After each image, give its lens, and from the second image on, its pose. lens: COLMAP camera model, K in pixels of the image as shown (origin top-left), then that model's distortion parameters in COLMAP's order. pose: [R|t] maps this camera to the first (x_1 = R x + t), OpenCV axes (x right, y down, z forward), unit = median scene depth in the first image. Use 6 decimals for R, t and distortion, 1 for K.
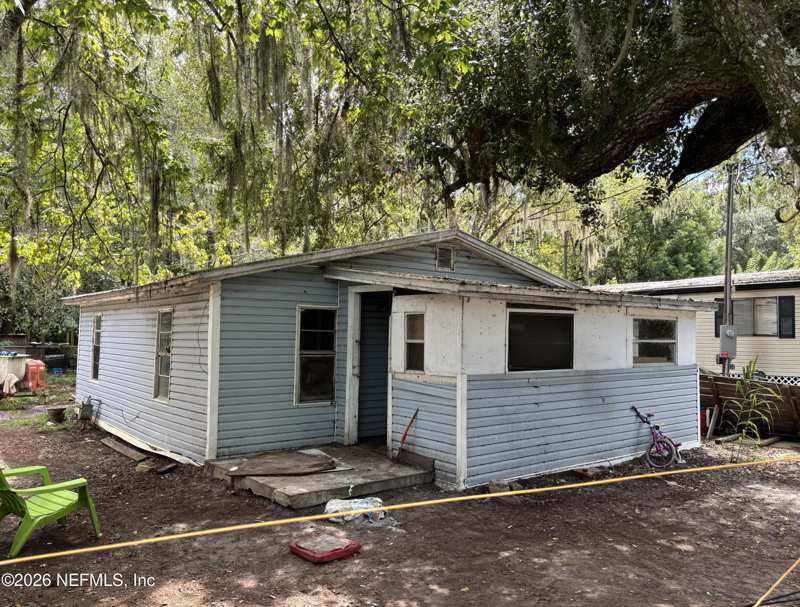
lens RADIAL K [[630.1, 0, 400.2], [0, 630.1, 304.1], [0, 0, 1]] dist [-0.009763, -0.002488]
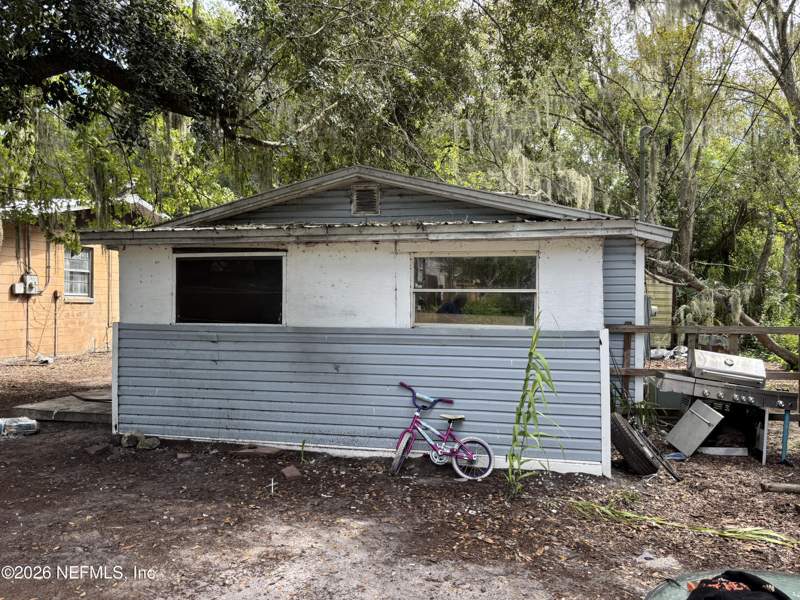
lens RADIAL K [[601.8, 0, 400.2], [0, 601.8, 297.2], [0, 0, 1]] dist [0.058053, 0.000623]
pose [[0.631707, -0.002685, -0.775203, 0.962976], [0.038503, 0.998868, 0.027916, 0.052308], [0.774251, -0.047482, 0.631095, 0.626017]]
